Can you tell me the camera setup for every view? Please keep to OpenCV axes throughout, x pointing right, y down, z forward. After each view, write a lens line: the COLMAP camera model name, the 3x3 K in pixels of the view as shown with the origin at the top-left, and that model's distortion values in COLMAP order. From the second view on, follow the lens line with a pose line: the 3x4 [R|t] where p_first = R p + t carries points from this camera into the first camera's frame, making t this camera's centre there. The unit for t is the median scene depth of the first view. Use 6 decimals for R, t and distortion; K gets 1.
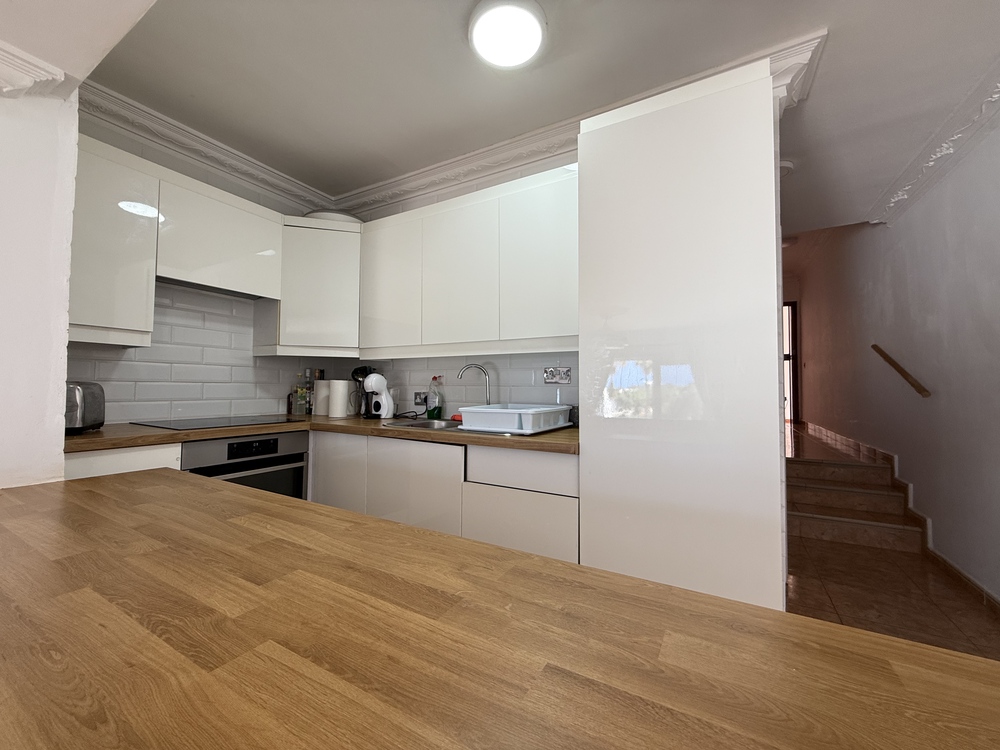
lens RADIAL K [[398.8, 0, 496.6], [0, 398.8, 374.5], [0, 0, 1]] dist [-0.000625, -0.000080]
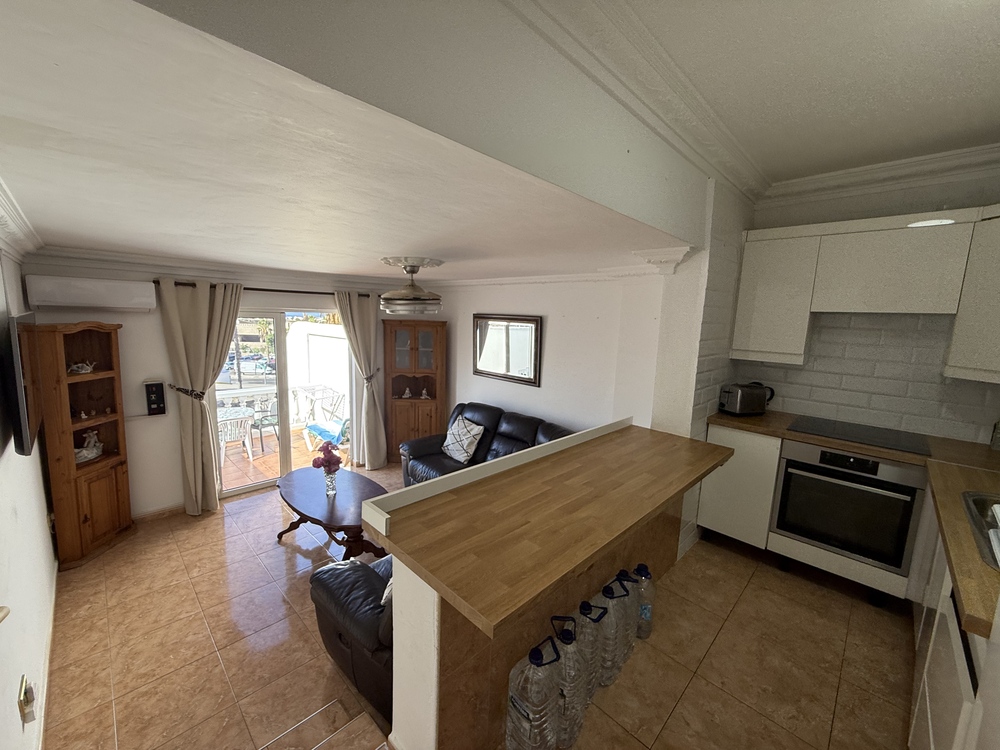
lens RADIAL K [[398.8, 0, 496.0], [0, 398.8, 374.6], [0, 0, 1]] dist [-0.000625, -0.000080]
pose [[-0.259143, 0.124983, -0.957718, 0.561728], [-0.005903, 0.991369, 0.130972, -0.163061], [0.965821, 0.039594, -0.256168, 0.261368]]
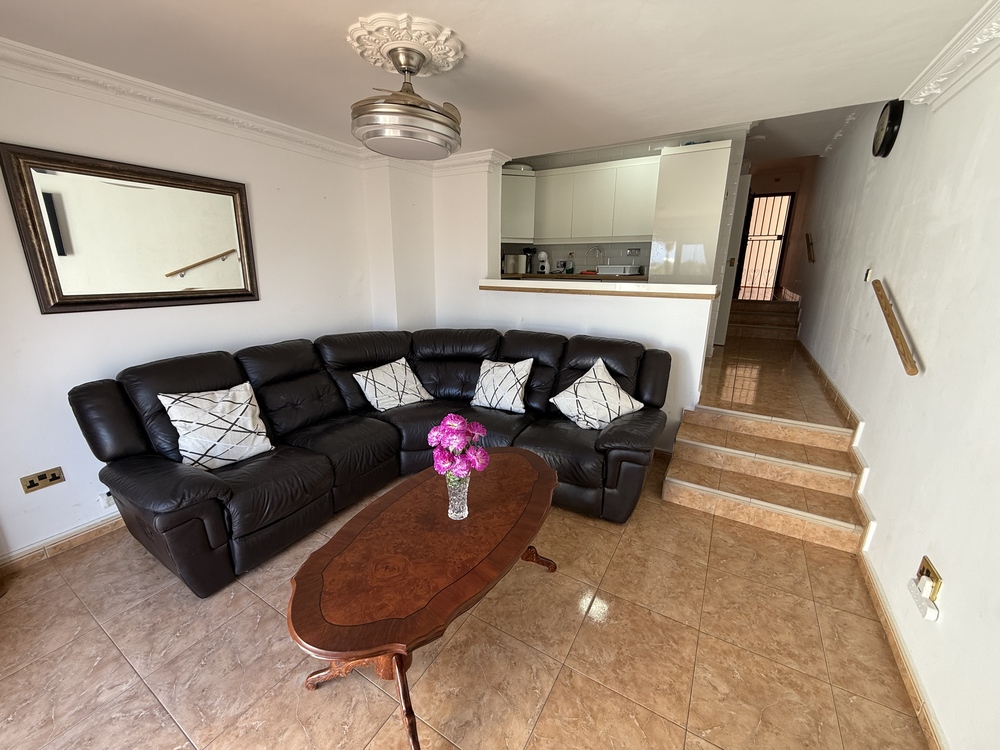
lens RADIAL K [[398.8, 0, 495.5], [0, 398.8, 374.7], [0, 0, 1]] dist [-0.000625, -0.000080]
pose [[0.999504, 0.007074, -0.030702, -0.497172], [0.002322, 0.955286, 0.295675, -0.003654], [0.031421, -0.295600, 0.954795, -1.233022]]
